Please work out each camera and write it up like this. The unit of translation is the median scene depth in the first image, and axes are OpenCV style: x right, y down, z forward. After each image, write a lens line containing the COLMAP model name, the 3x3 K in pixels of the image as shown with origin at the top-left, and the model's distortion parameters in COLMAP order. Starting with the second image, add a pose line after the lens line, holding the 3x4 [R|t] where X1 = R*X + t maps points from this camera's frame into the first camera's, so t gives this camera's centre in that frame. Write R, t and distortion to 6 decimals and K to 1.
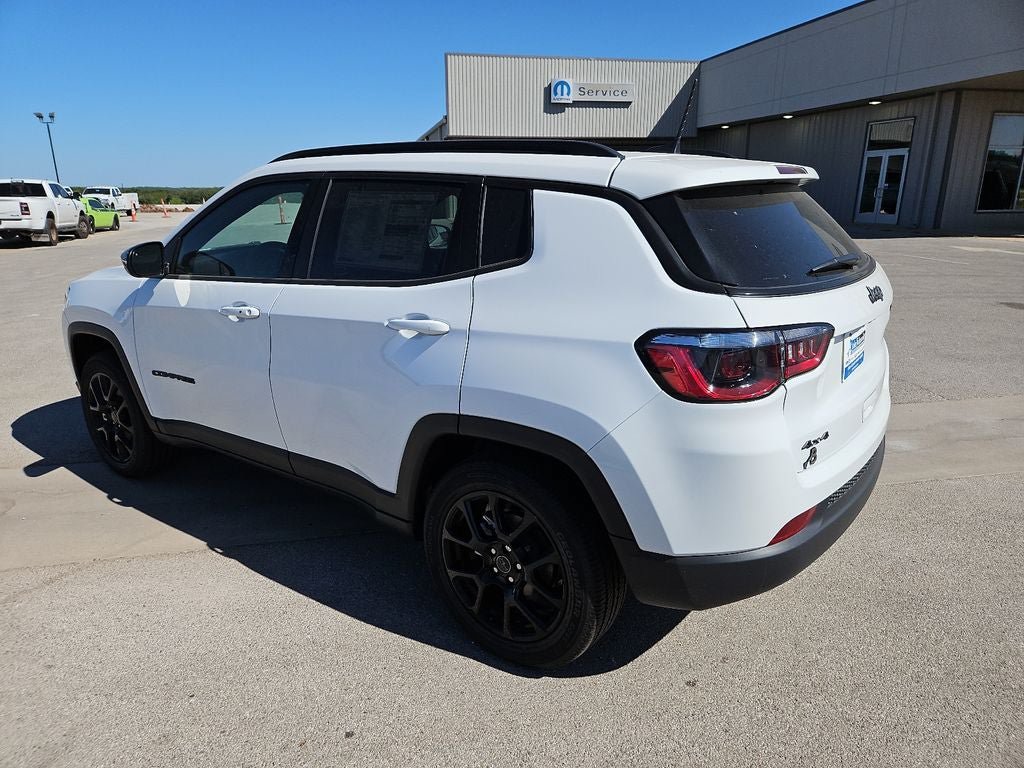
lens RADIAL K [[691.7, 0, 505.5], [0, 691.7, 377.4], [0, 0, 1]] dist [0.066302, -0.058545]
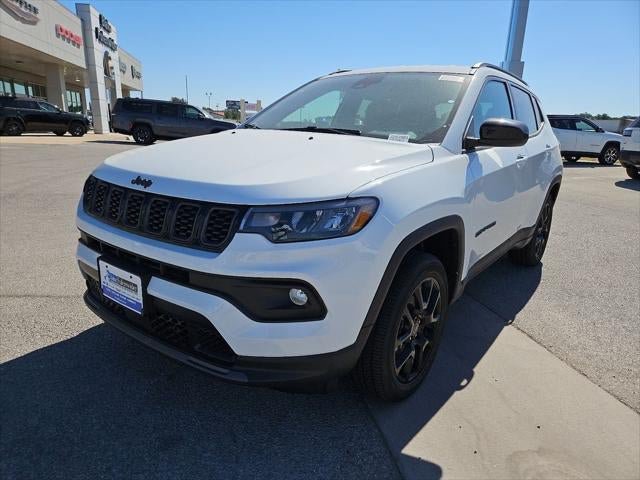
lens RADIAL K [[428.3, 0, 316.1], [0, 428.3, 239.6], [0, 0, 1]] dist [0.058220, -0.047998]
pose [[0.011356, -0.250928, 0.967939, -1.280818], [0.231108, 0.942451, 0.241609, -0.248439], [-0.972862, 0.220955, 0.068694, 1.297234]]
